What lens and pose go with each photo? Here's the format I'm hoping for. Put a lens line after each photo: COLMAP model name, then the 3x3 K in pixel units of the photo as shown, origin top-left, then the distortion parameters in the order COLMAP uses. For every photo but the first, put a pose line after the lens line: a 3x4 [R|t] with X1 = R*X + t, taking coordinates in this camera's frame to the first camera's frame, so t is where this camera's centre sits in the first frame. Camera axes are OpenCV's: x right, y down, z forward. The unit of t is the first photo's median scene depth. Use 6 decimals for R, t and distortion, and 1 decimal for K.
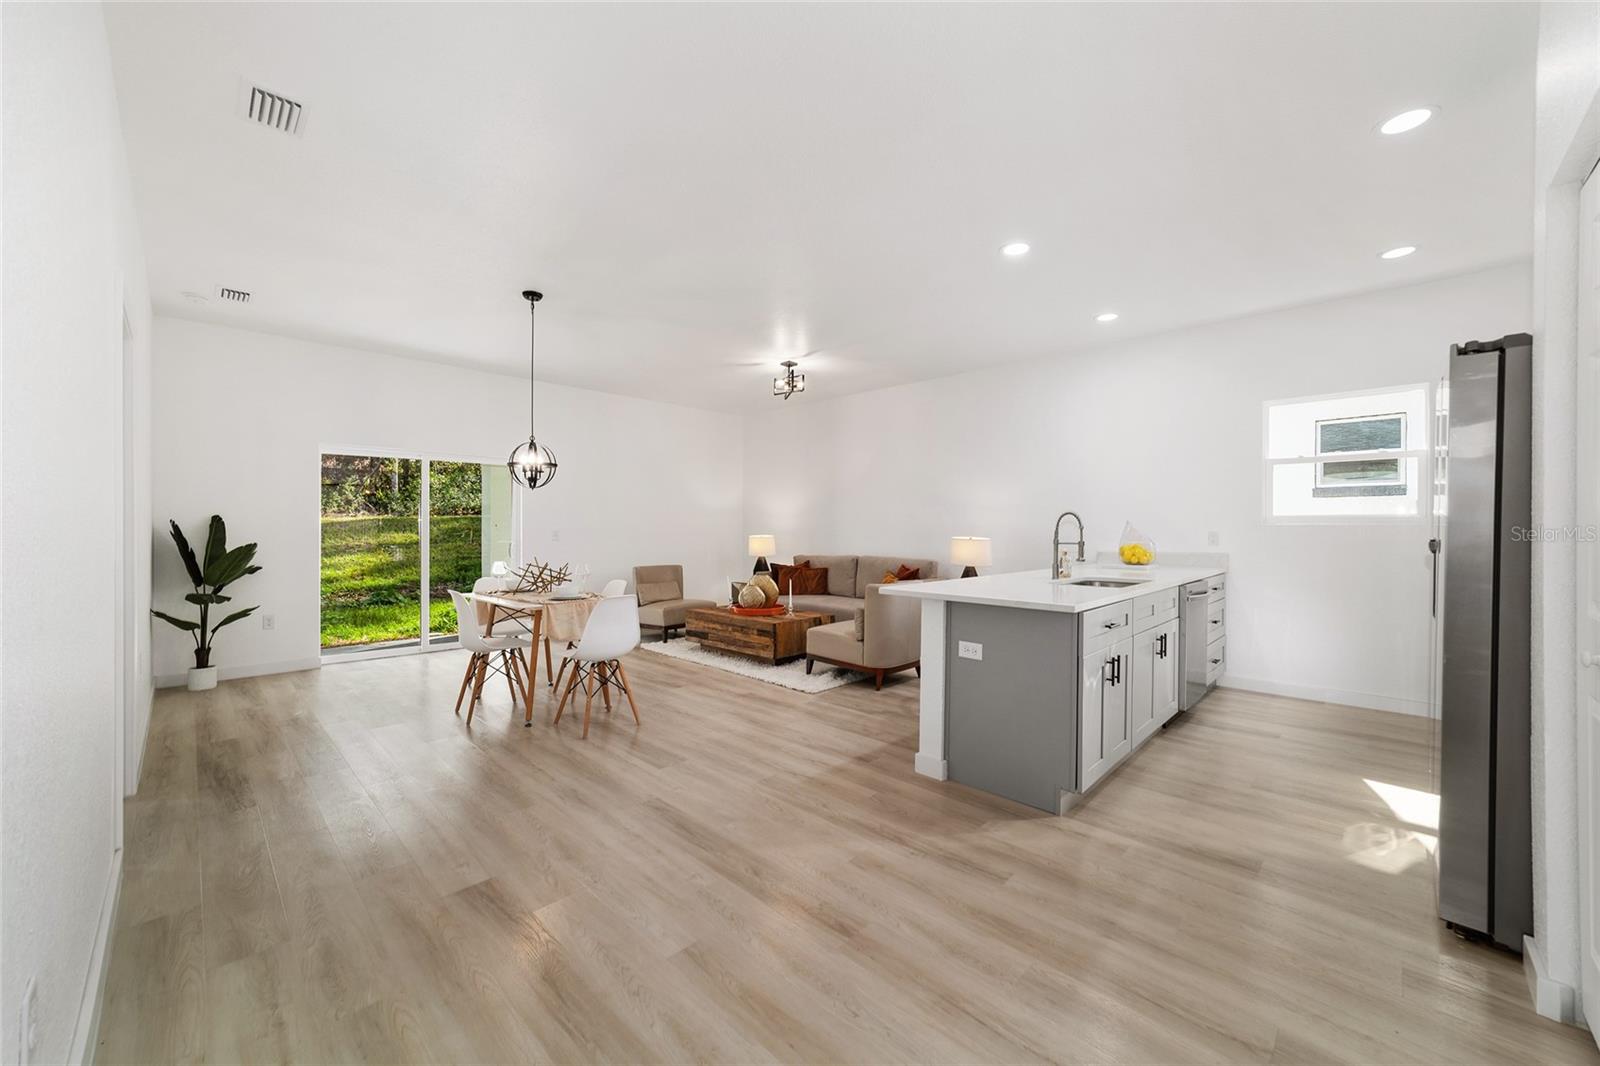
lens RADIAL K [[612.5, 0, 800.0], [0, 612.5, 533.0], [0, 0, 1]] dist [0.000072, 0.000260]
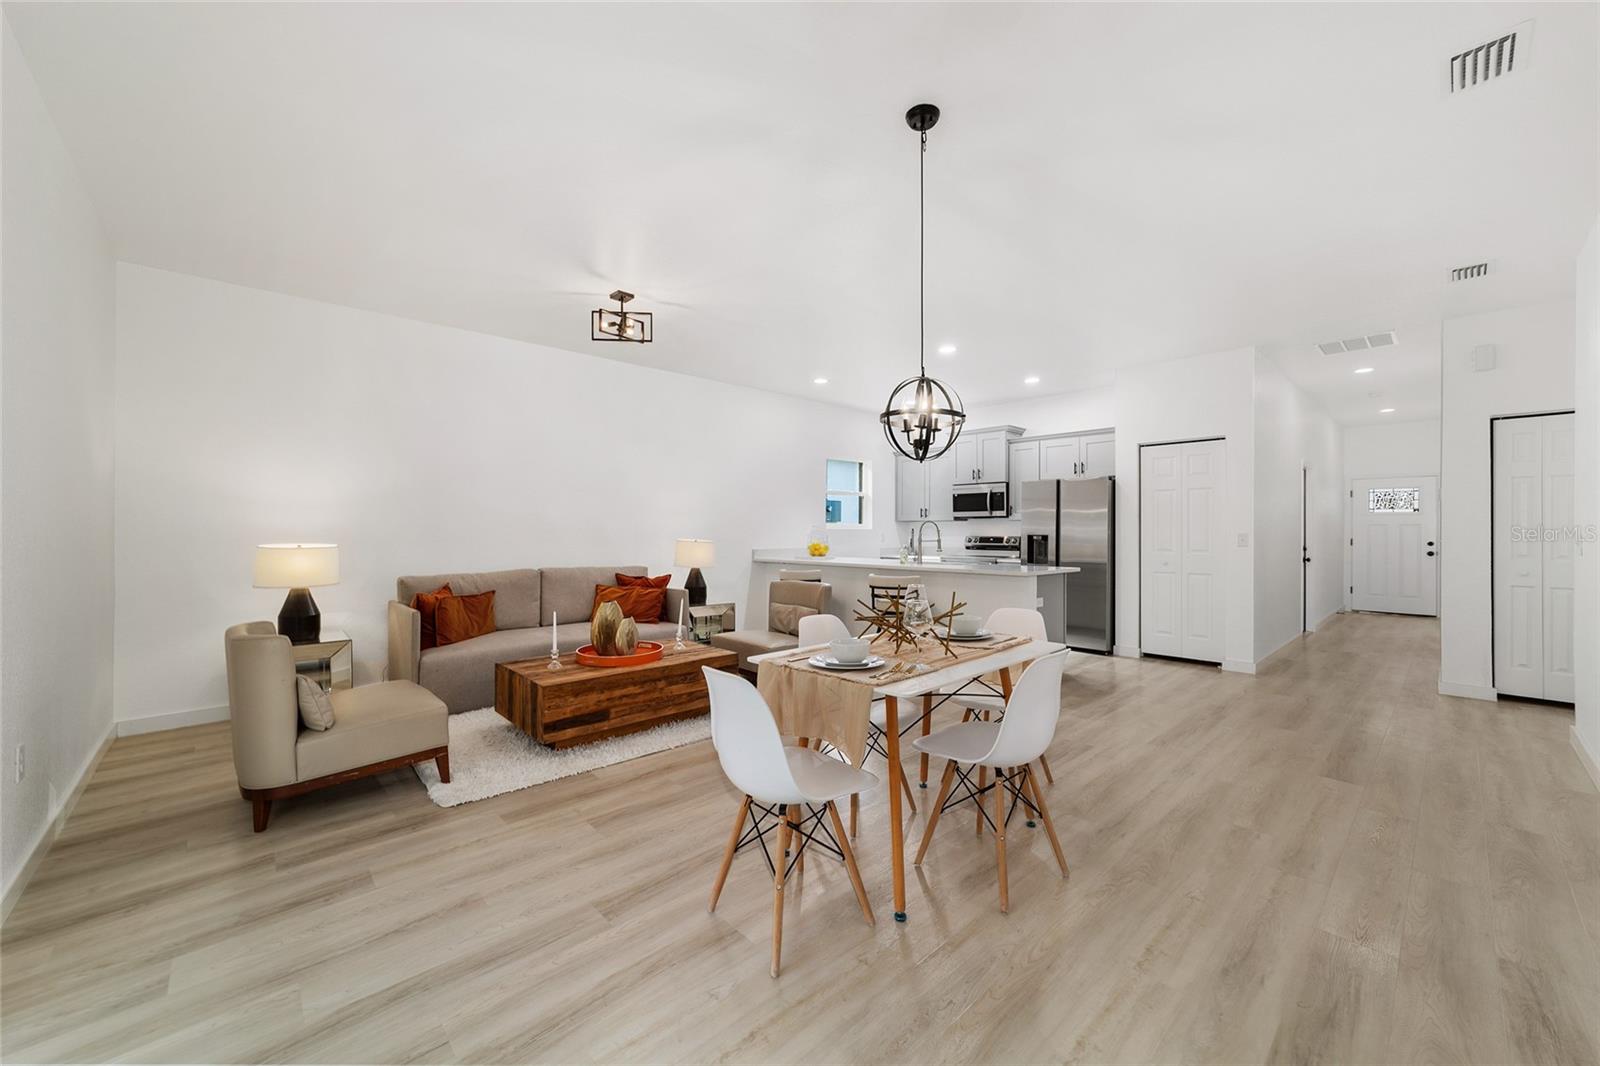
lens RADIAL K [[612.5, 0, 800.0], [0, 612.5, 533.0], [0, 0, 1]] dist [0.000072, 0.000260]
pose [[0.047341, -0.004962, 0.998866, -0.970506], [0.004946, 0.999977, 0.004733, -0.010155], [-0.998867, 0.004716, 0.047364, 1.047054]]
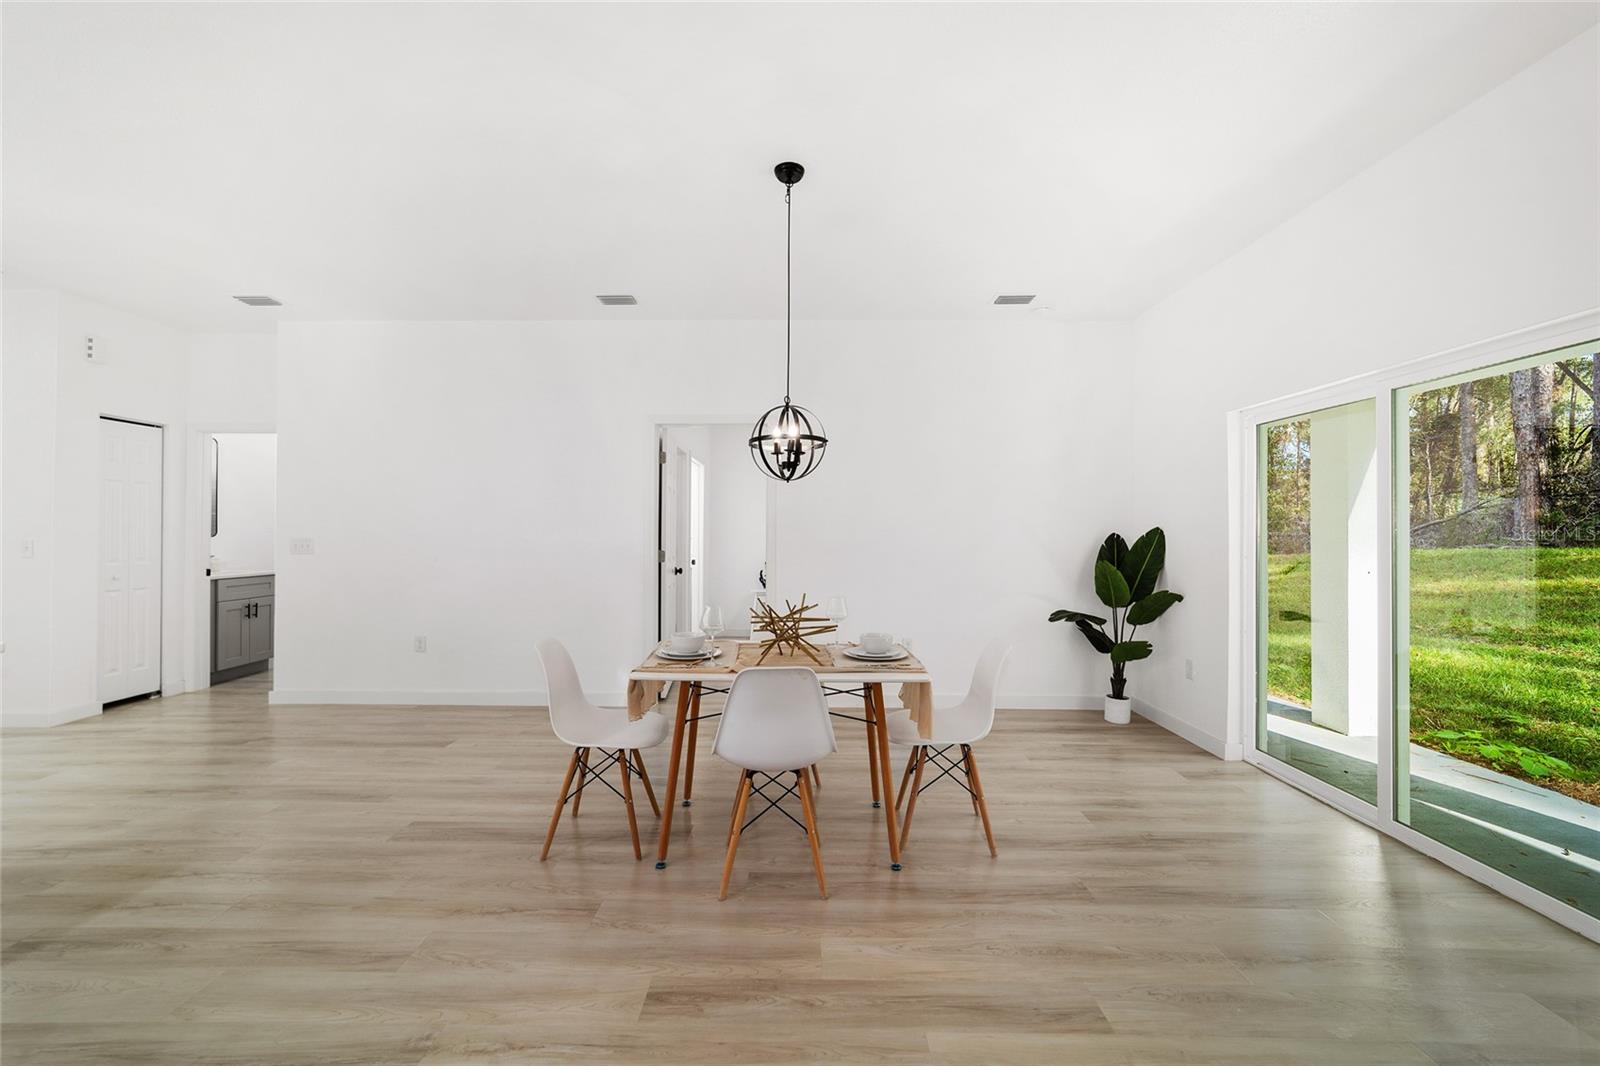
lens RADIAL K [[625.7, 0, 796.1], [0, 625.7, 528.1], [0, 0, 1]] dist [-0.022855, 0.011038]
pose [[-0.720006, -0.011413, -0.693874, -0.004923], [-0.011120, 0.999926, -0.004908, -0.020891], [0.693879, 0.004182, -0.720079, 1.412250]]
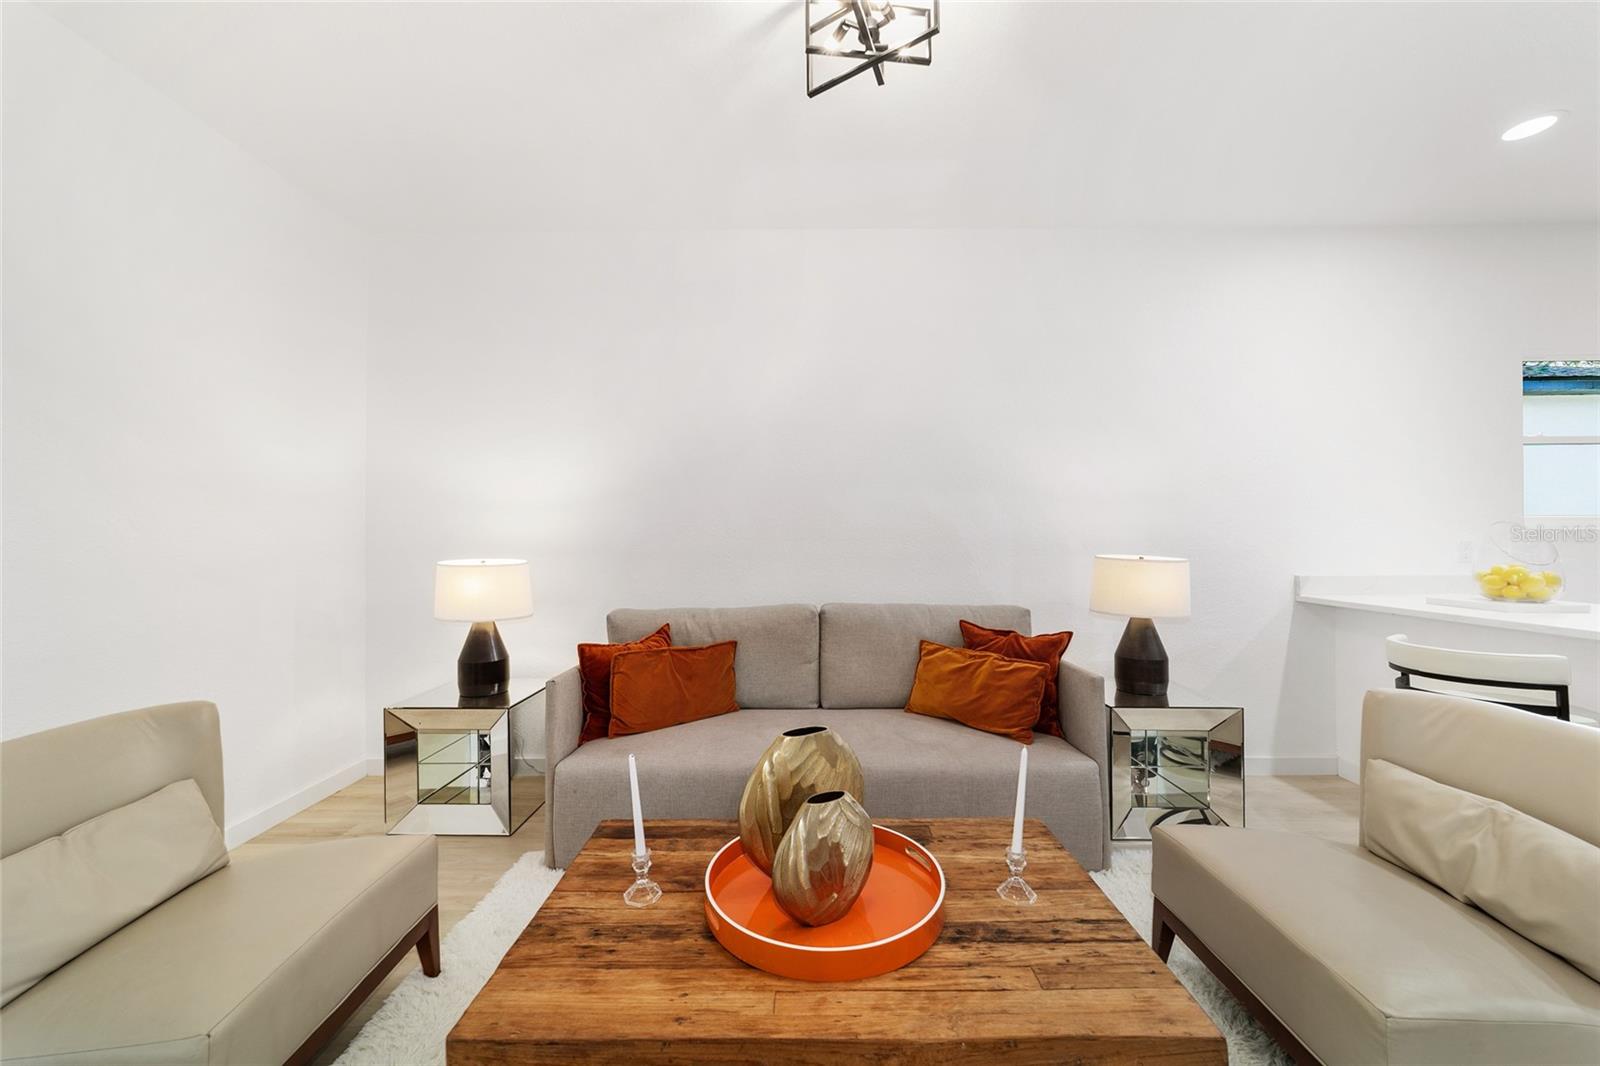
lens RADIAL K [[640.4, 0, 789.2], [0, 640.4, 538.7], [0, 0, 1]] dist [-0.001679, -0.000006]
pose [[0.715483, -0.005011, 0.698612, -0.346143], [0.010339, 0.999941, -0.003416, -0.008908], [-0.698553, 0.009667, 0.715493, 1.124411]]
